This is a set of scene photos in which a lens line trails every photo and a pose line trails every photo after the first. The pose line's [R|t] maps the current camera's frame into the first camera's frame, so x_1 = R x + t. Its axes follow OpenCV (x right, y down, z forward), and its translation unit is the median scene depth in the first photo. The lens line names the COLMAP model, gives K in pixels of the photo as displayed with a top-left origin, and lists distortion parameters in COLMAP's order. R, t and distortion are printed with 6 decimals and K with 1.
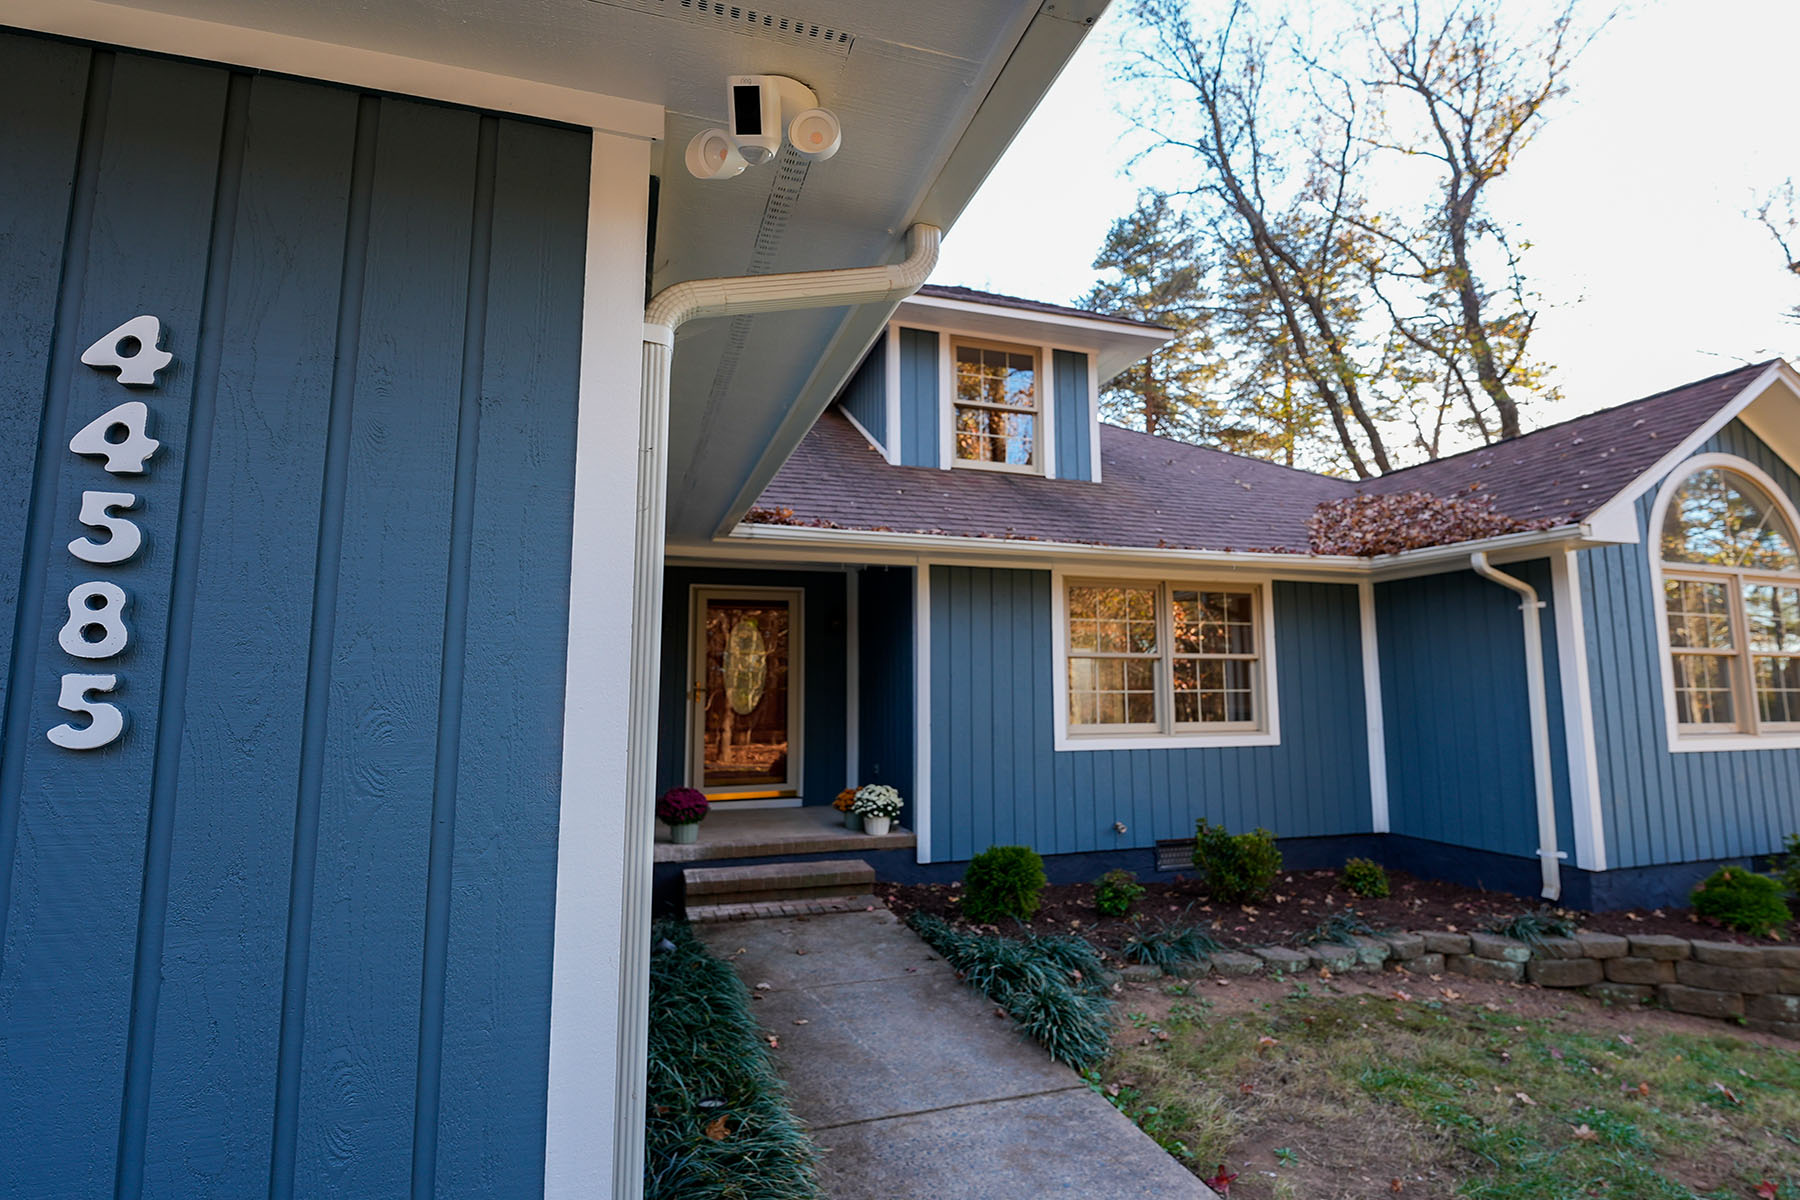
lens RADIAL K [[828.7, 0, 895.3], [0, 828.7, 593.8], [0, 0, 1]] dist [-0.006800, -0.004367]
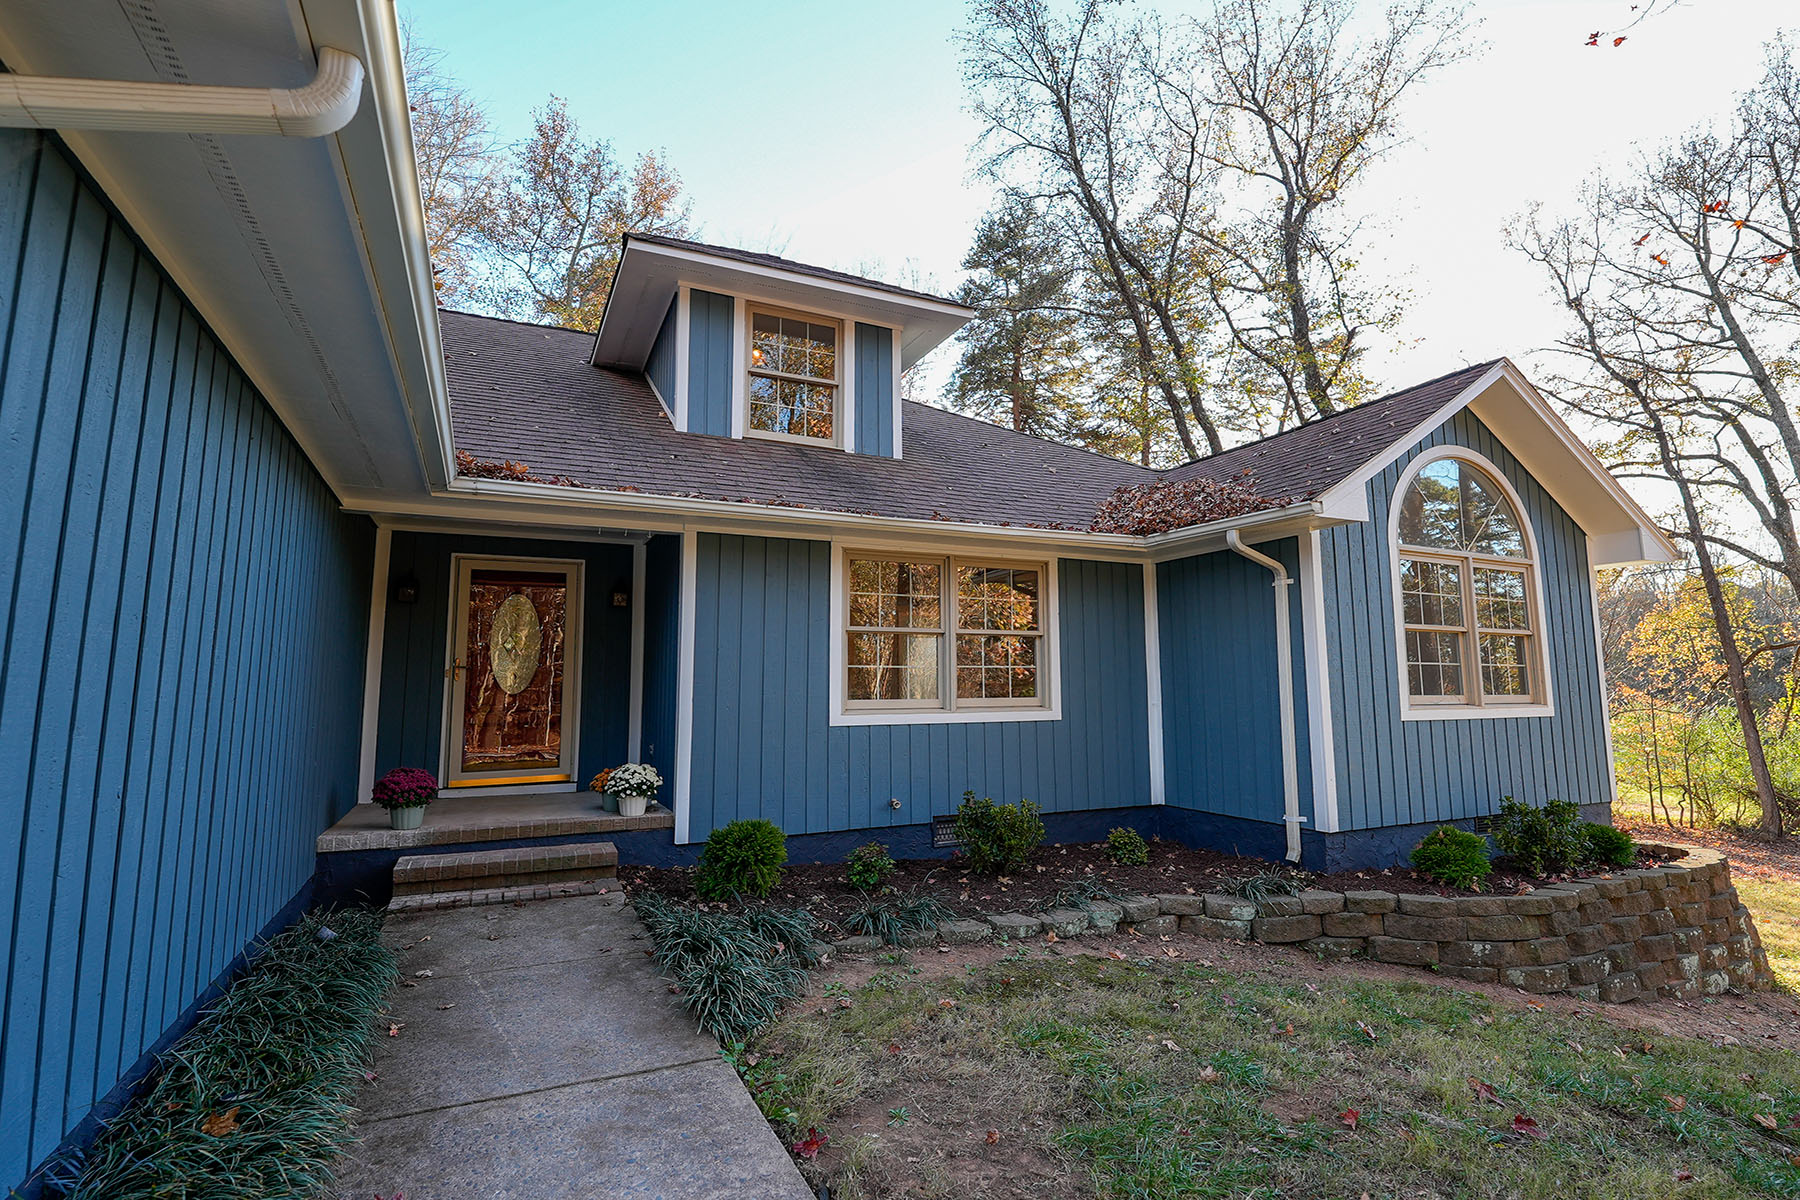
lens RADIAL K [[828.7, 0, 908.9], [0, 828.7, 596.4], [0, 0, 1]] dist [-0.006800, -0.004367]
pose [[0.990744, 0.010992, 0.135296, 0.159435], [-0.011183, 0.999937, 0.000653, 0.036568], [-0.135280, -0.002160, 0.990805, 0.022861]]
